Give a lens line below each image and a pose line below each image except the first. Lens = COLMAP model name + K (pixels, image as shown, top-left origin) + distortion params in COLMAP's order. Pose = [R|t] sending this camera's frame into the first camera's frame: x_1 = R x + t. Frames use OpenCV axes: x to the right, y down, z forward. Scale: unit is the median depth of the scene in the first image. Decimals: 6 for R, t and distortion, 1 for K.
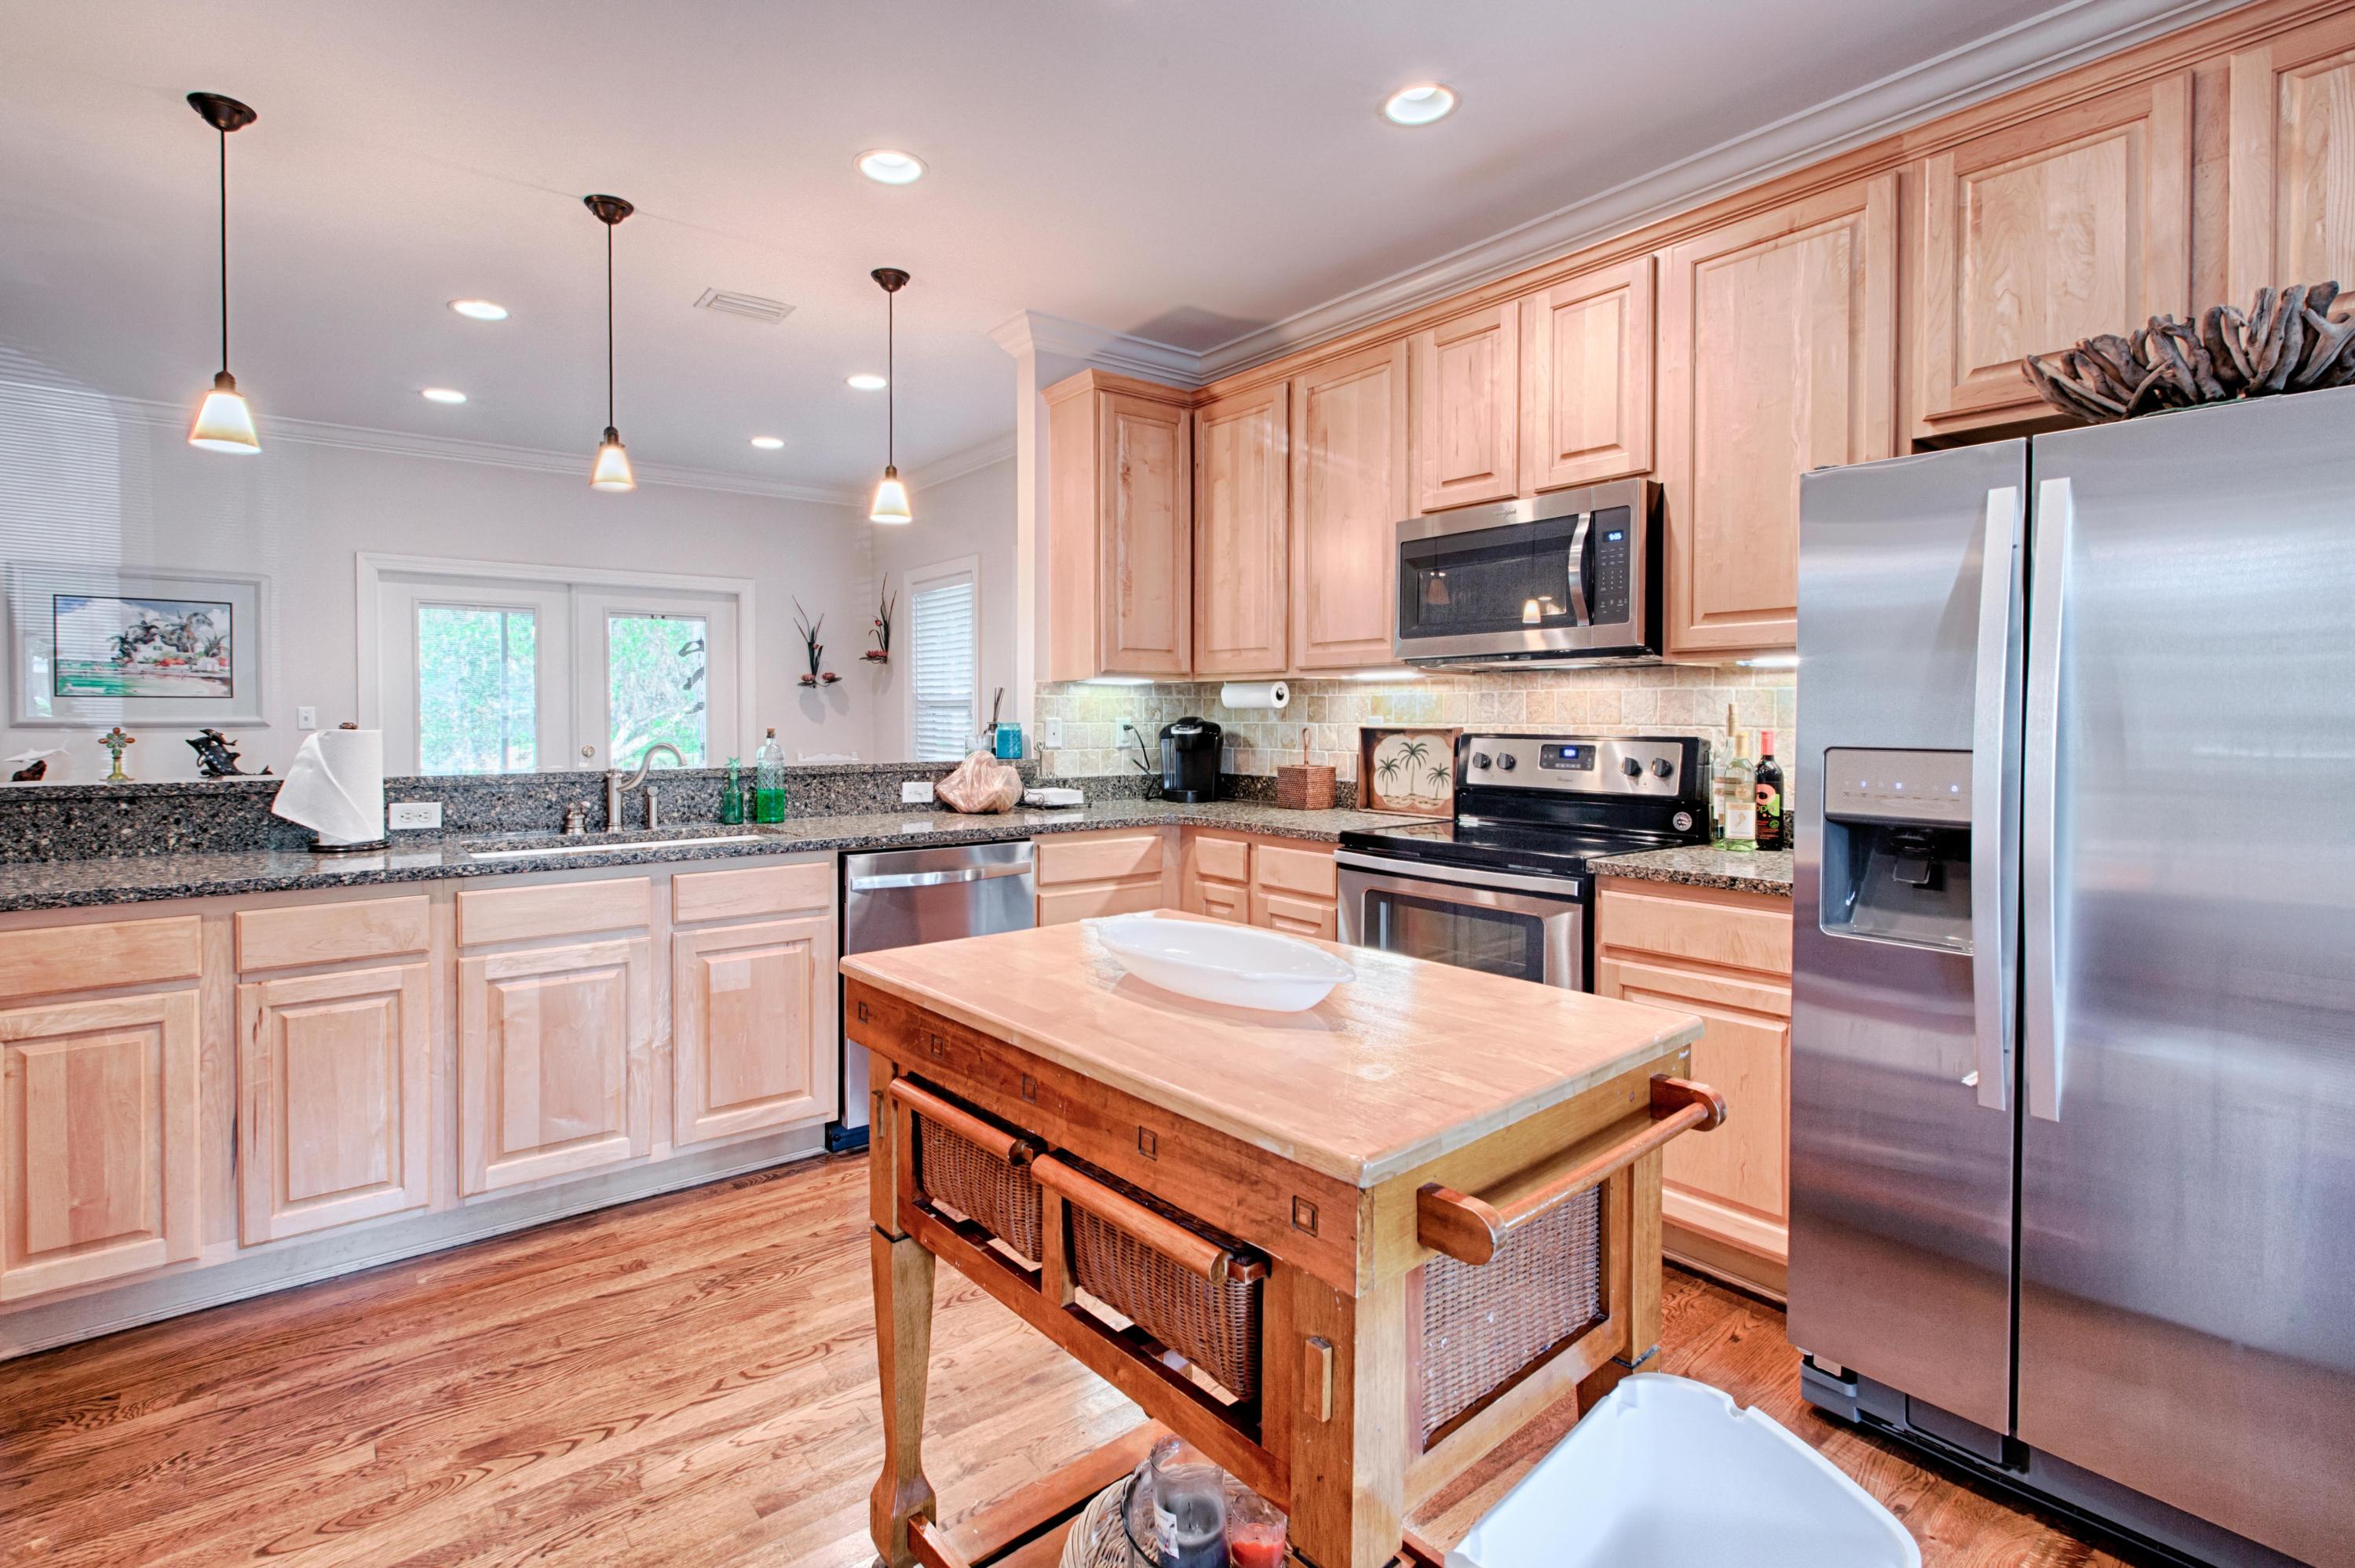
lens RADIAL K [[1083.0, 0, 1176.4], [0, 1083.0, 729.1], [0, 0, 1]] dist [0.001197, 0.000209]
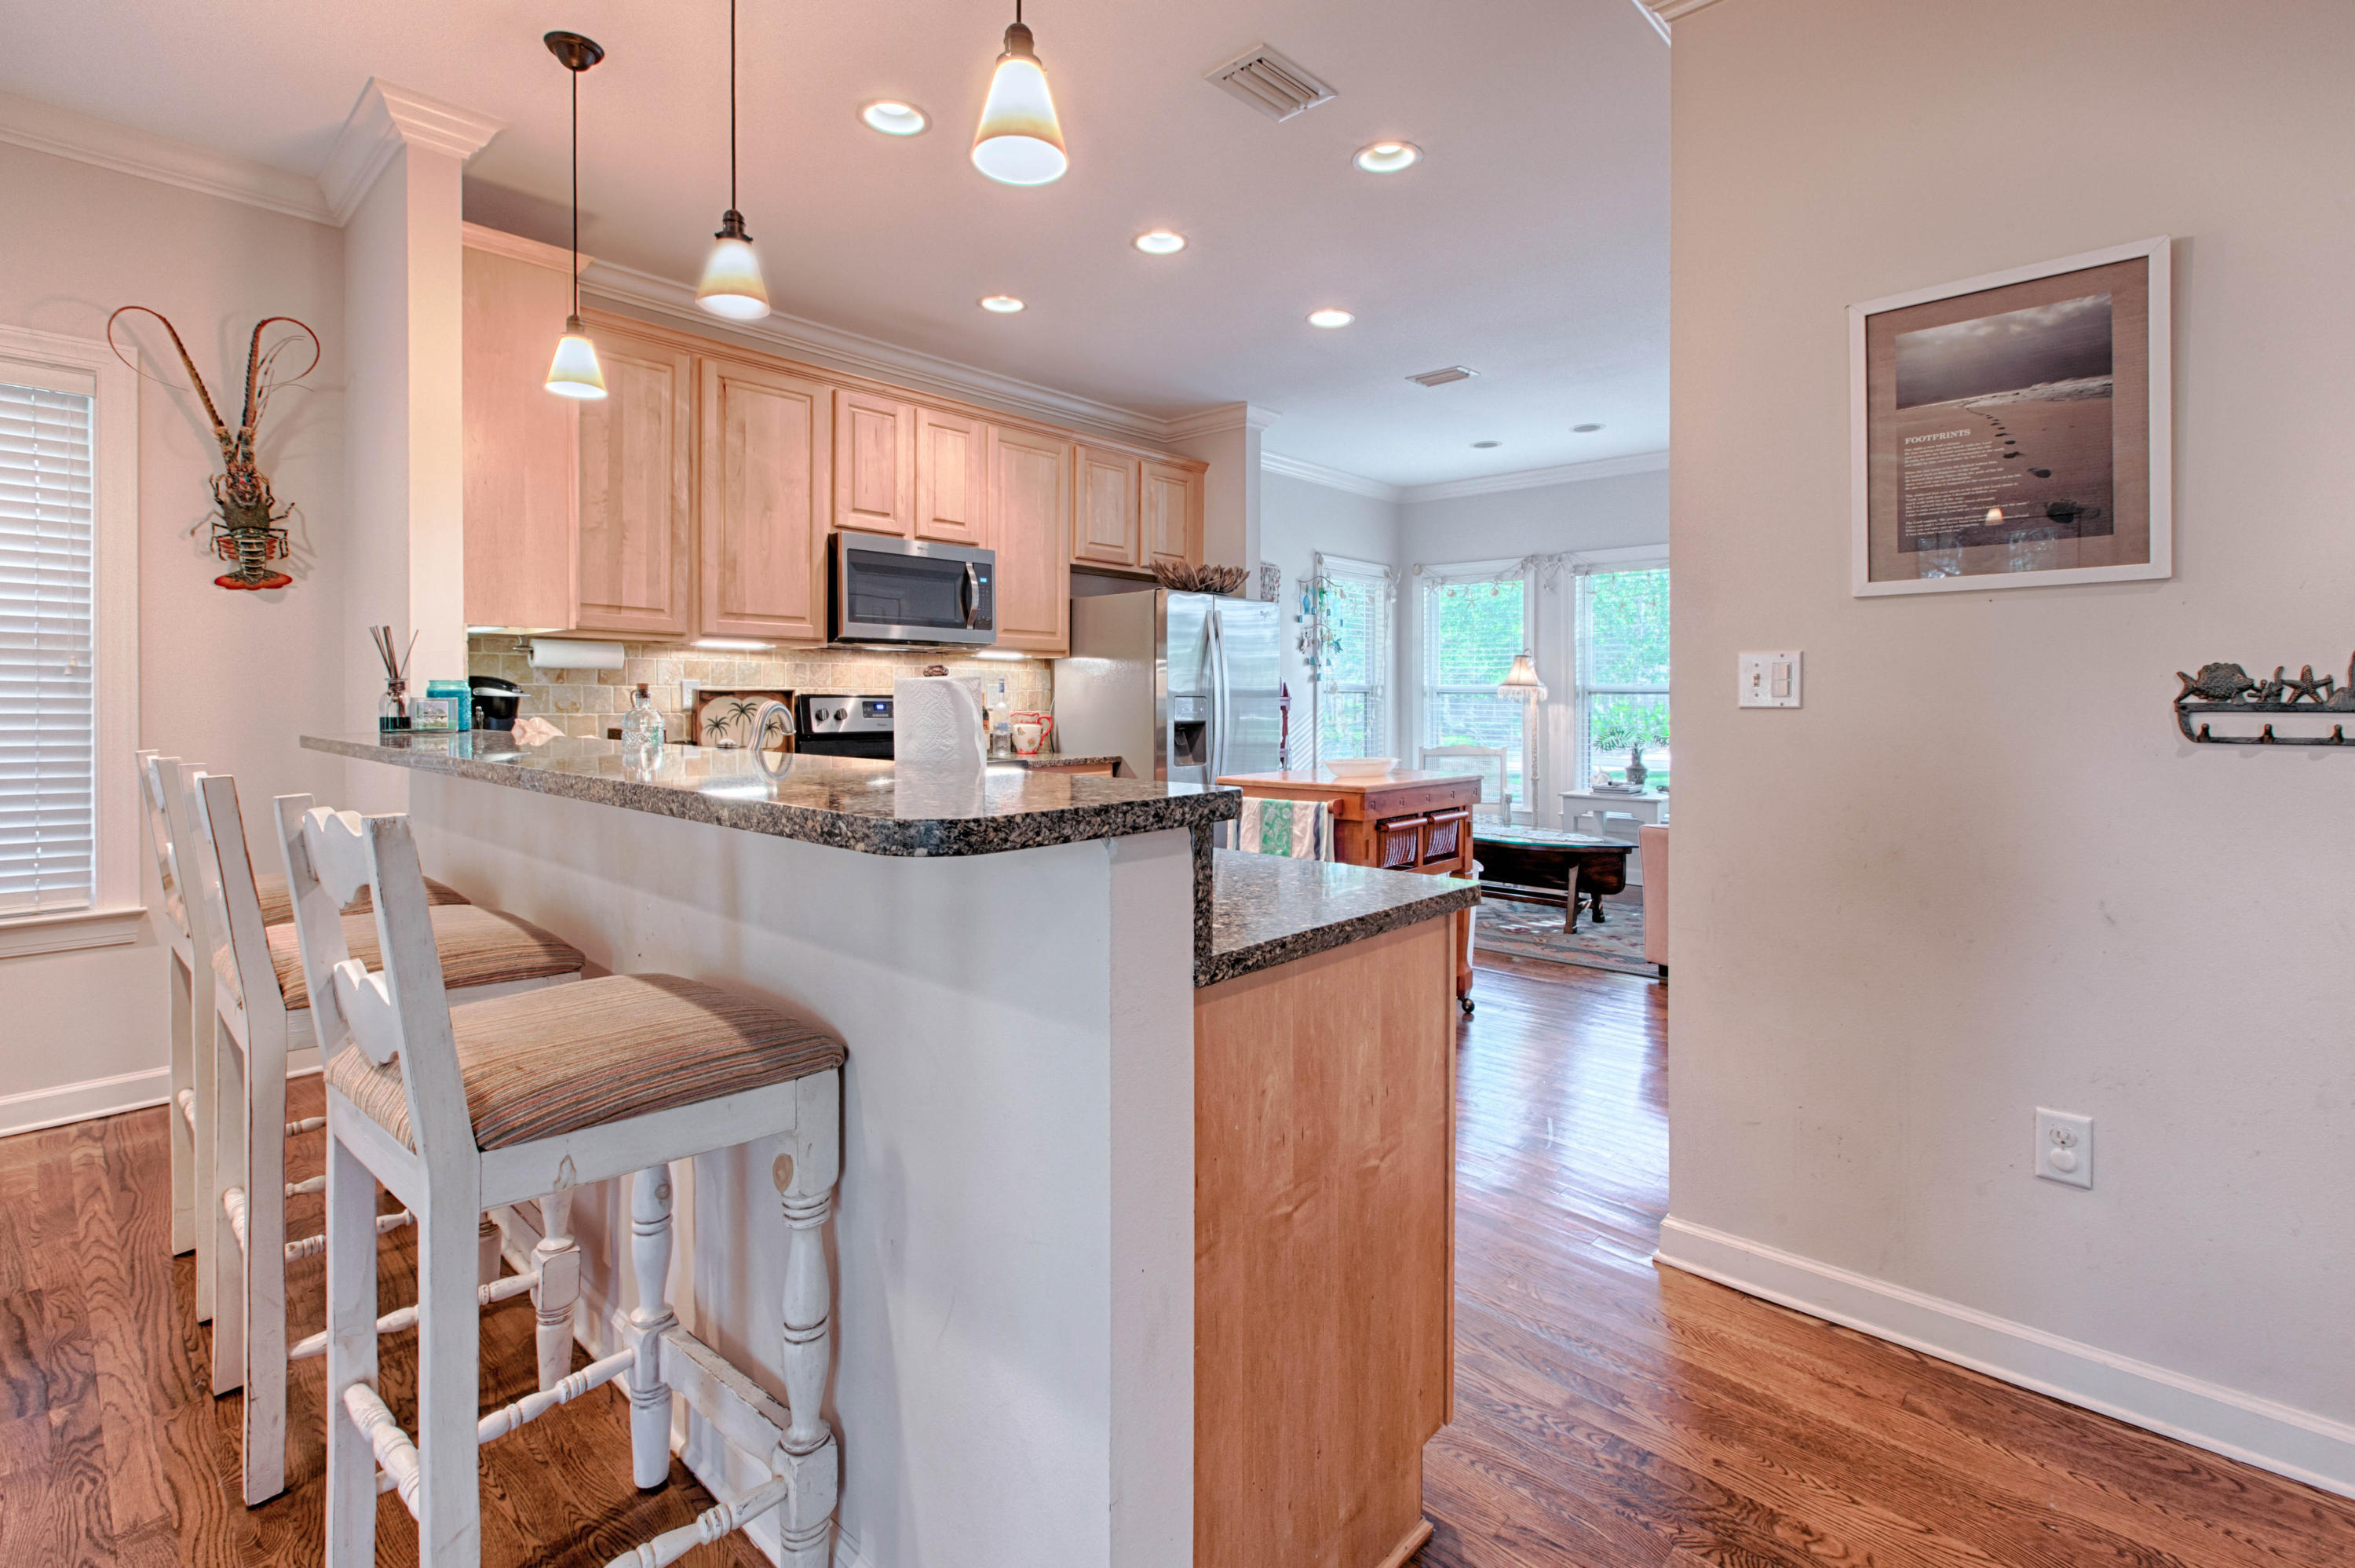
lens RADIAL K [[1096.0, 0, 1178.1], [0, 1096.0, 705.4], [0, 0, 1]] dist [0.001532, 0.000258]
pose [[-0.161898, -0.007423, 0.986780, -1.140953], [0.006554, 0.999942, 0.008597, 0.008974], [-0.986786, 0.007859, -0.161840, 0.801263]]
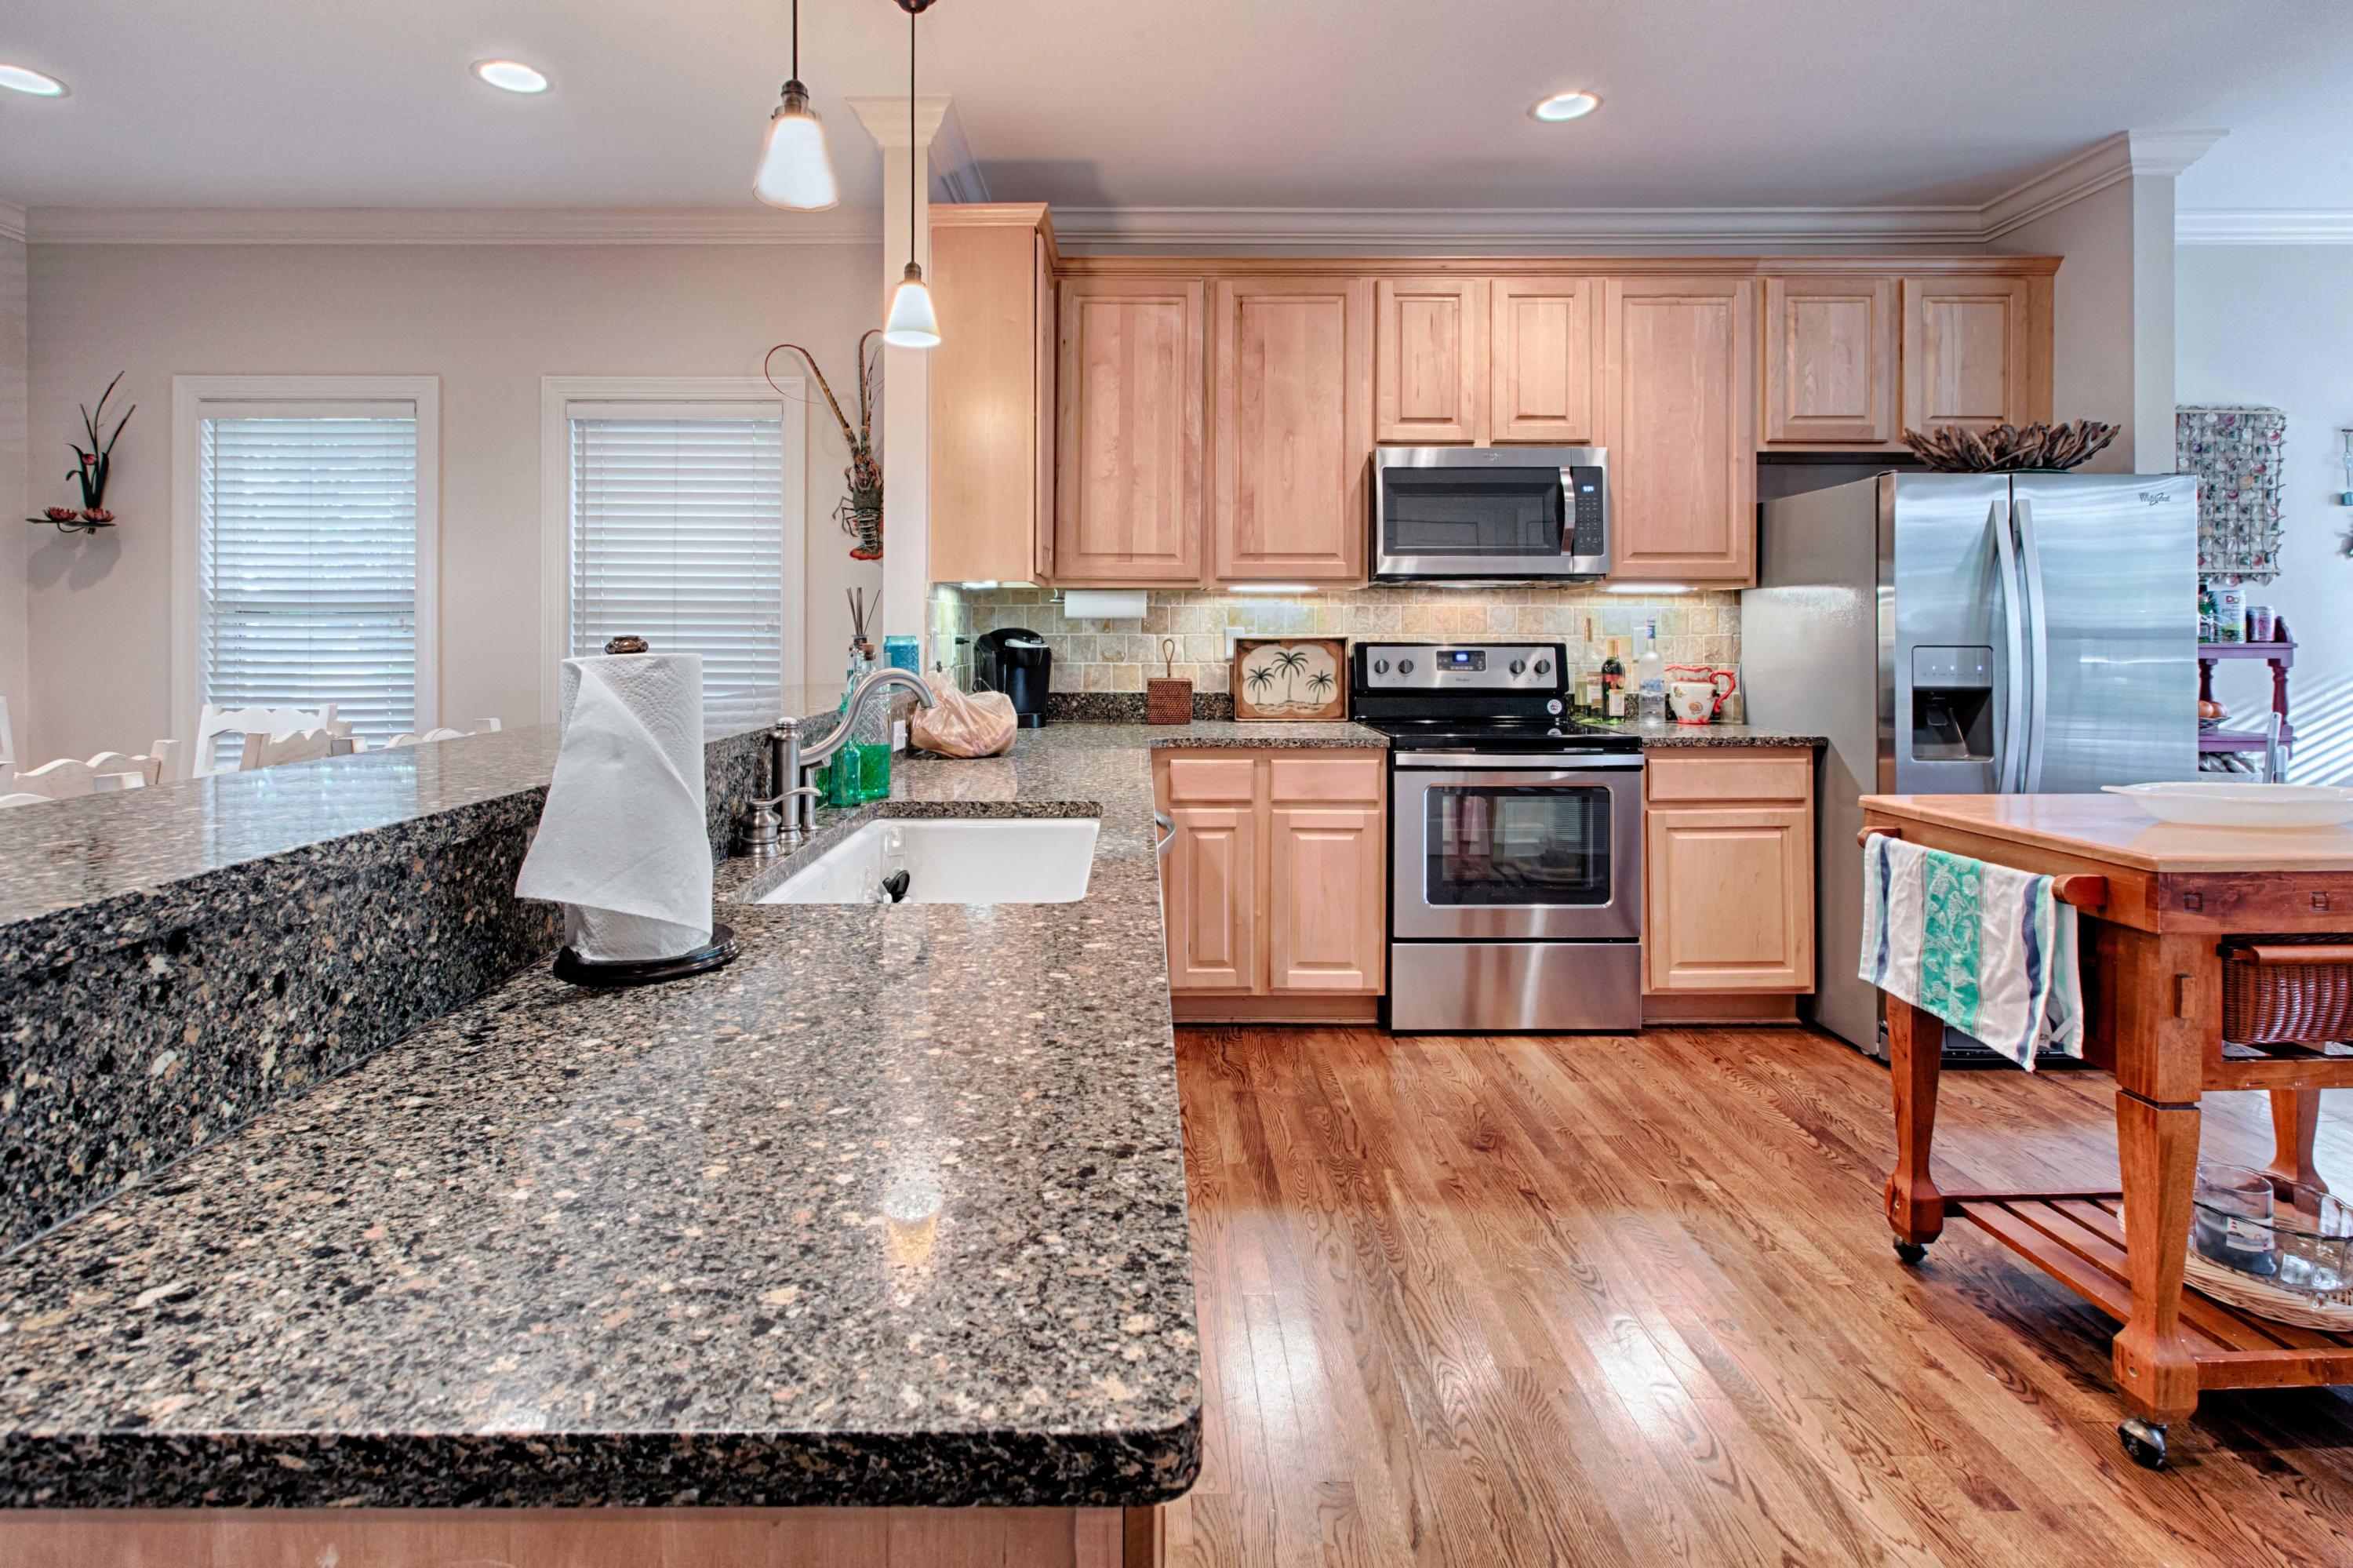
lens RADIAL K [[1087.2, 0, 1110.1], [0, 1087.2, 632.3], [0, 0, 1]] dist [-0.001668, -0.000423]
pose [[0.629071, -0.001147, 0.777347, -0.794490], [0.008778, 0.999946, -0.005628, -0.002831], [-0.777298, 0.010364, 0.629047, 0.515259]]
